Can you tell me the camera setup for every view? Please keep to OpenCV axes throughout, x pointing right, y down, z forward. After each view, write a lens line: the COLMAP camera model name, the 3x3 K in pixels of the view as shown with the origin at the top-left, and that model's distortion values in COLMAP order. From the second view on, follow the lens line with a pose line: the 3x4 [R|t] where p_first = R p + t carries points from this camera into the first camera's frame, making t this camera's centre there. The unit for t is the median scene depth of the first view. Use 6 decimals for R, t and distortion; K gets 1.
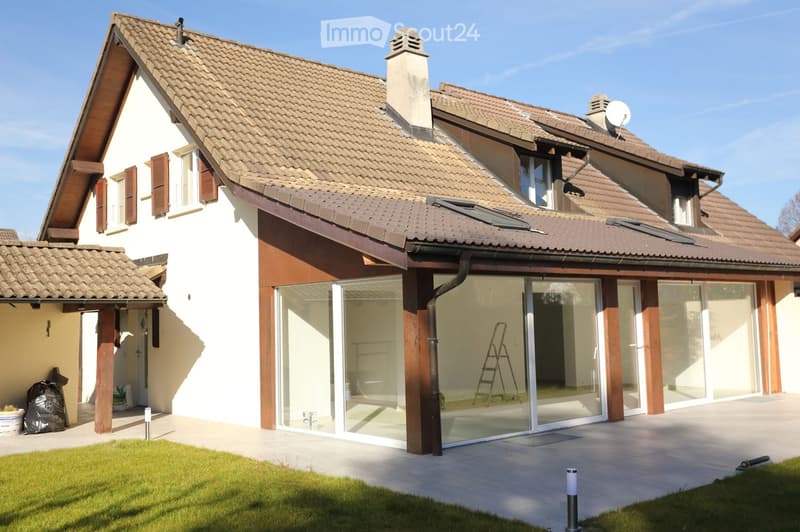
lens RADIAL K [[775.9, 0, 420.6], [0, 775.9, 267.5], [0, 0, 1]] dist [0.055806, 0.000200]
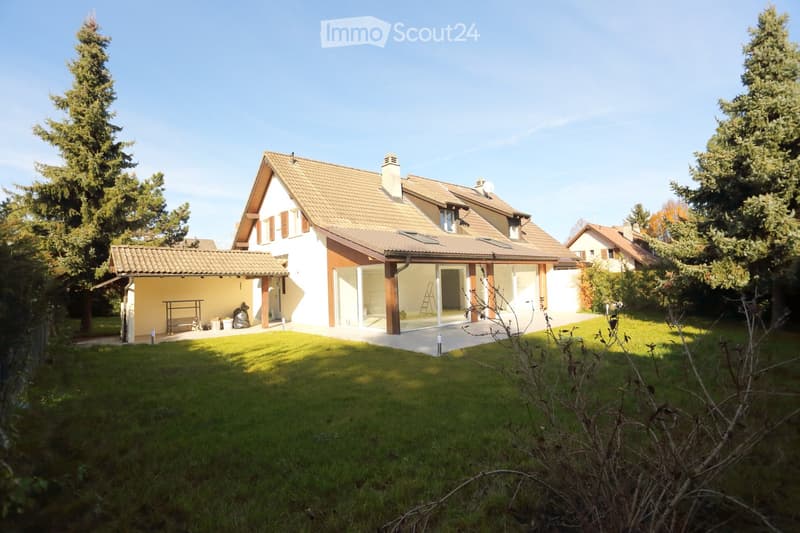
lens RADIAL K [[380.7, 0, 400.0], [0, 380.7, 266.5], [0, 0, 1]] dist [-0.000532, -0.000030]
pose [[0.999855, -0.007900, -0.015098, 0.029254], [0.008332, 0.999551, 0.028794, -0.010892], [0.014863, -0.028916, 0.999471, -0.146651]]
